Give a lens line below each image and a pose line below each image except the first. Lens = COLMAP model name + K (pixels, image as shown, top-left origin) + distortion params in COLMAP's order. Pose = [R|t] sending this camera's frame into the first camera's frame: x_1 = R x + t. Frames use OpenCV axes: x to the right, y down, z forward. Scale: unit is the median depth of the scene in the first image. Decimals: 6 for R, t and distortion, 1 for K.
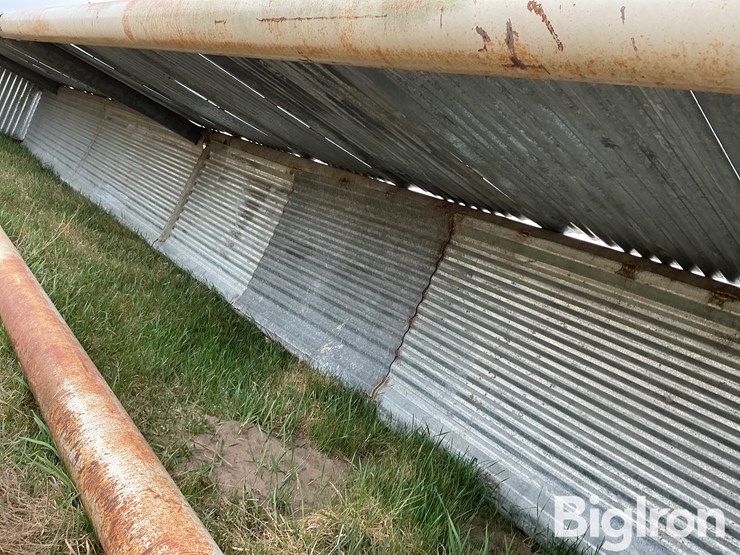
lens RADIAL K [[616.4, 0, 373.7], [0, 616.4, 279.3], [0, 0, 1]] dist [0.187140, -0.420147]
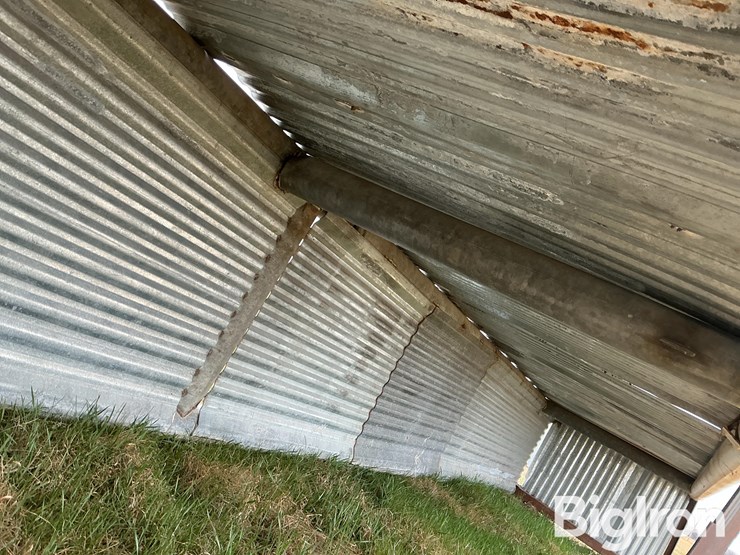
lens RADIAL K [[618.3, 0, 370.0], [0, 618.3, 277.5], [0, 0, 1]] dist [0.133017, -0.267700]
pose [[-0.038620, -0.431674, 0.901203, -1.060476], [-0.574229, 0.747677, 0.333527, -0.533244], [-0.817784, -0.504616, -0.276755, 1.614585]]
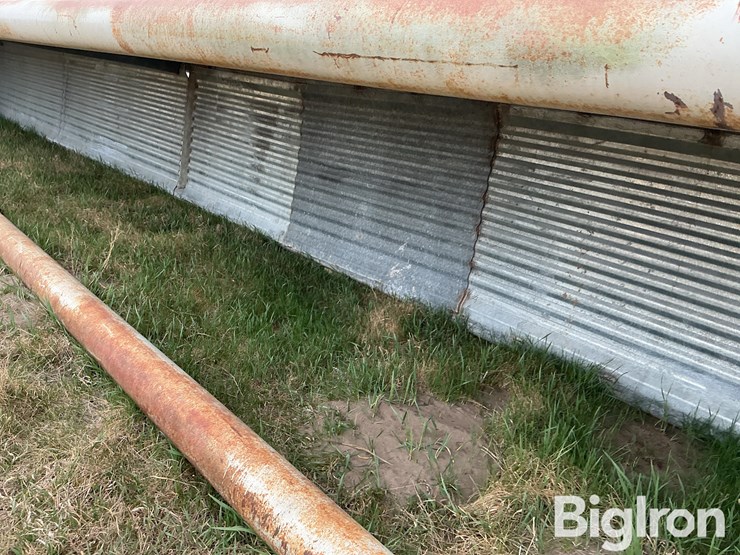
lens RADIAL K [[616.4, 0, 373.7], [0, 616.4, 279.3], [0, 0, 1]] dist [0.187140, -0.420147]
pose [[0.961840, -0.268223, -0.054031, -0.058825], [0.273192, 0.930539, 0.243850, -0.126836], [-0.015128, -0.249305, 0.968307, 0.038120]]
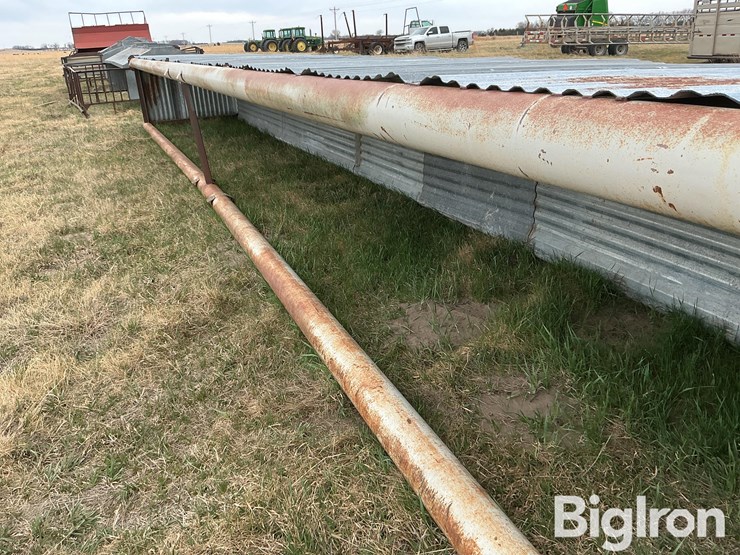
lens RADIAL K [[616.4, 0, 373.7], [0, 616.4, 279.3], [0, 0, 1]] dist [0.187140, -0.420147]
pose [[0.846655, -0.312207, -0.430931, 0.230935], [0.415724, 0.893578, 0.169387, -0.083580], [0.332187, -0.322561, 0.886344, -0.246700]]
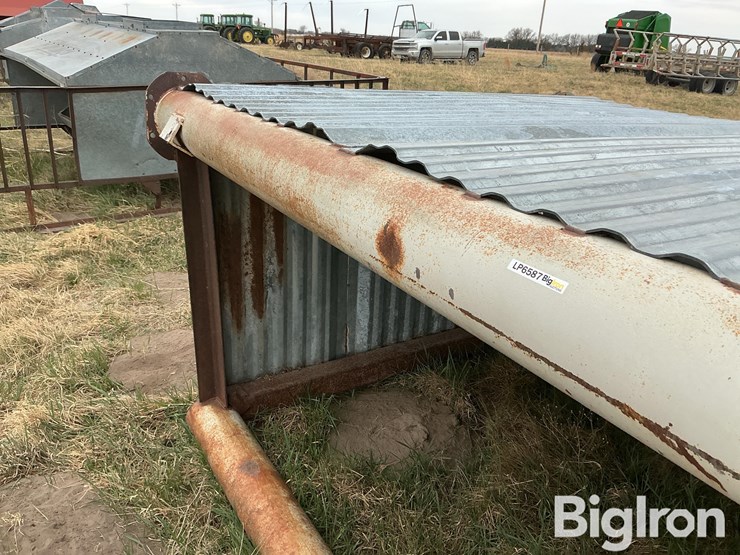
lens RADIAL K [[618.3, 0, 370.0], [0, 618.3, 277.5], [0, 0, 1]] dist [0.133017, -0.267700]
pose [[0.909947, -0.275179, -0.310280, -1.463845], [0.350714, 0.909895, 0.221564, -0.926794], [0.221353, -0.310431, 0.924465, 1.904653]]
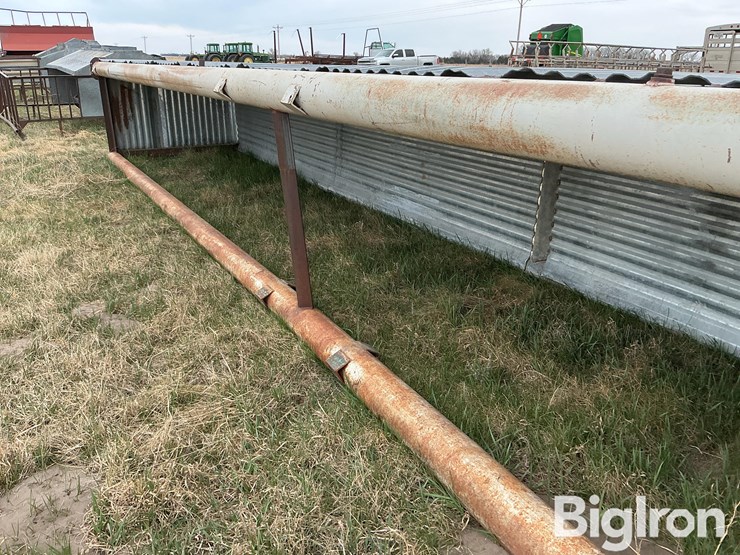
lens RADIAL K [[618.3, 0, 370.0], [0, 618.3, 277.5], [0, 0, 1]] dist [0.133017, -0.267700]
pose [[0.890175, -0.311814, -0.332206, -0.422930], [0.384403, 0.905404, 0.180214, -0.370307], [0.244588, -0.288123, 0.925831, 0.440900]]
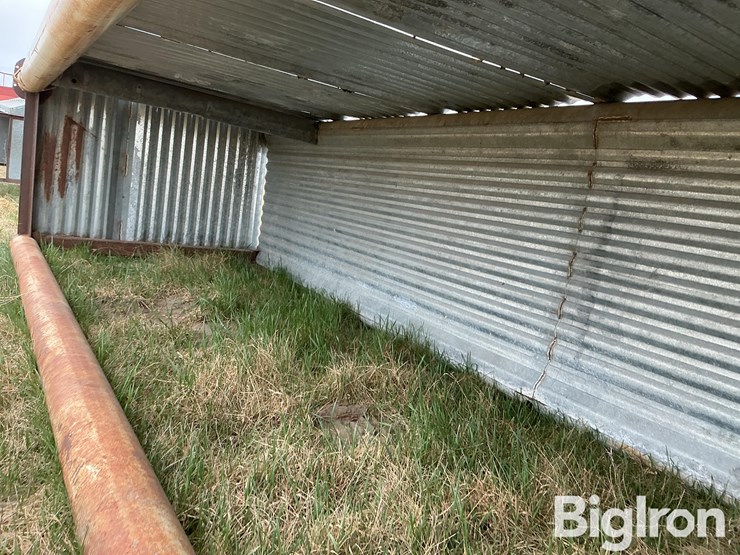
lens RADIAL K [[618.3, 0, 370.0], [0, 618.3, 277.5], [0, 0, 1]] dist [0.133017, -0.267700]
pose [[0.945358, -0.246666, -0.213202, -1.008283], [0.254269, 0.967096, 0.008564, -0.493992], [0.204074, -0.062307, 0.976971, 1.409307]]
